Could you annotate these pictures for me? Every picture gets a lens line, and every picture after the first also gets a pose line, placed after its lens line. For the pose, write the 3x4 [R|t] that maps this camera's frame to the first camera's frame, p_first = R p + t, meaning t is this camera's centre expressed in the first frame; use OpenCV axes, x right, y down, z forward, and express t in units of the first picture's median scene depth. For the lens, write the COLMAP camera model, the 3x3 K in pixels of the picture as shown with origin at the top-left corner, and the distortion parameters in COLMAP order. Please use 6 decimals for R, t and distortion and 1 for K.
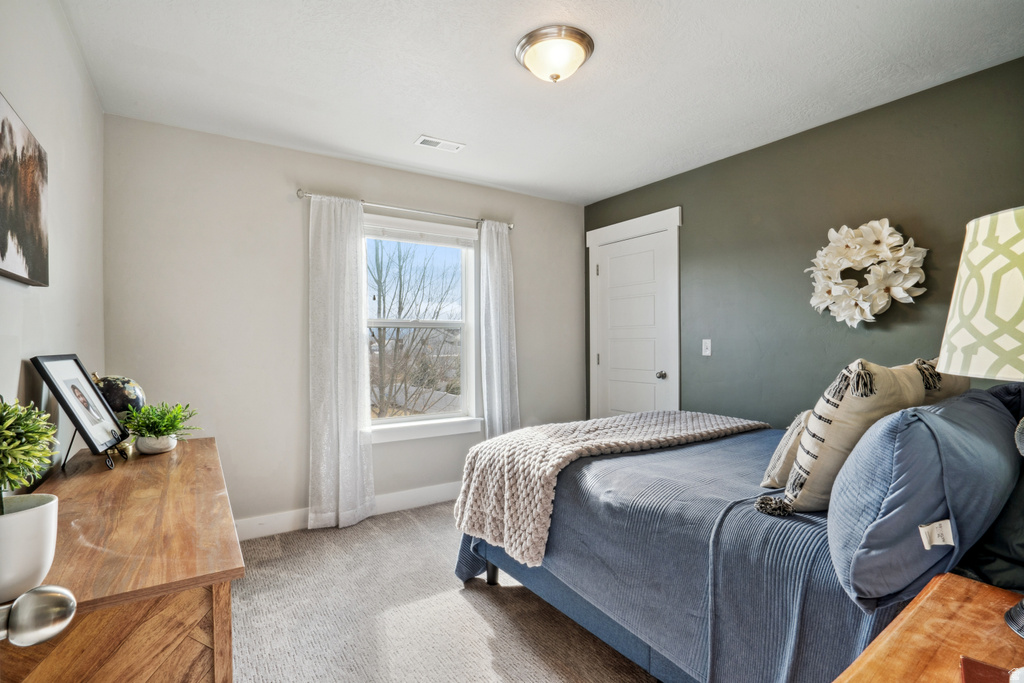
lens RADIAL K [[486.9, 0, 501.9], [0, 486.9, 344.8], [0, 0, 1]] dist [-0.001257, -0.000131]
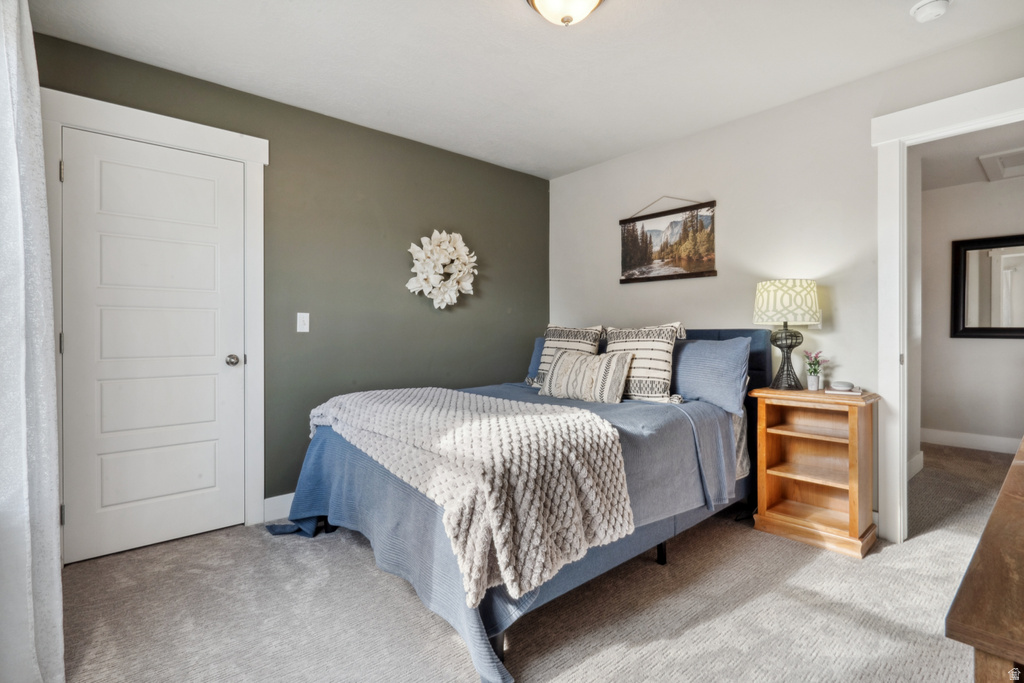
lens RADIAL K [[486.9, 0, 501.9], [0, 486.9, 344.8], [0, 0, 1]] dist [-0.001257, -0.000131]
pose [[-0.127047, -0.013887, 0.991799, -0.594755], [0.011023, 0.999820, 0.015411, 0.044571], [-0.991835, 0.012890, -0.126871, 0.944798]]
